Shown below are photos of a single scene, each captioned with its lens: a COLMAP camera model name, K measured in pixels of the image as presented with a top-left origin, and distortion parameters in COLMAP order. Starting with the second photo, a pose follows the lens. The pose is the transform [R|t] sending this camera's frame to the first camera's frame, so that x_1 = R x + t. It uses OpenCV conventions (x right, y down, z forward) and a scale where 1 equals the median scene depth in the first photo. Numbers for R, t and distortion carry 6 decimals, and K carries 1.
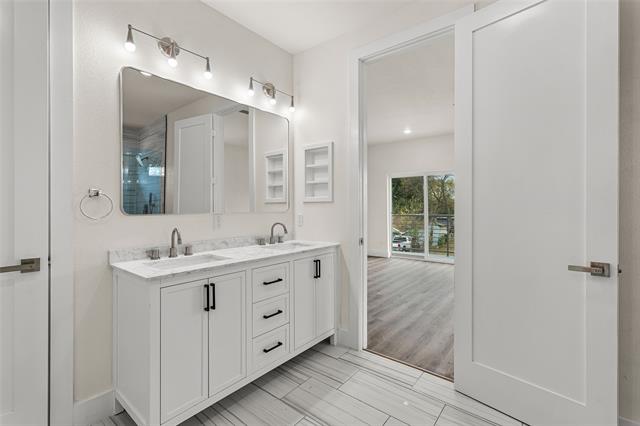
lens RADIAL K [[284.1, 0, 327.1], [0, 284.1, 202.9], [0, 0, 1]] dist [0.002170, 0.000237]
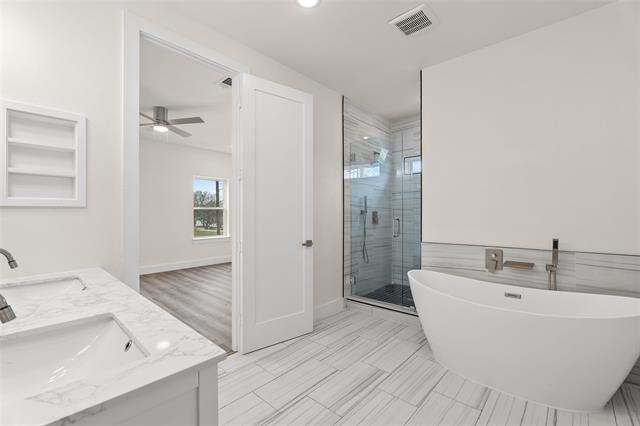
lens RADIAL K [[278.4, 0, 320.0], [0, 278.4, 213.0], [0, 0, 1]] dist [0.000925, 0.000111]
pose [[0.078816, -0.000495, 0.996889, -0.742546], [-0.005507, 0.999984, 0.000932, 0.005327], [-0.996874, -0.005564, 0.078812, 0.517846]]
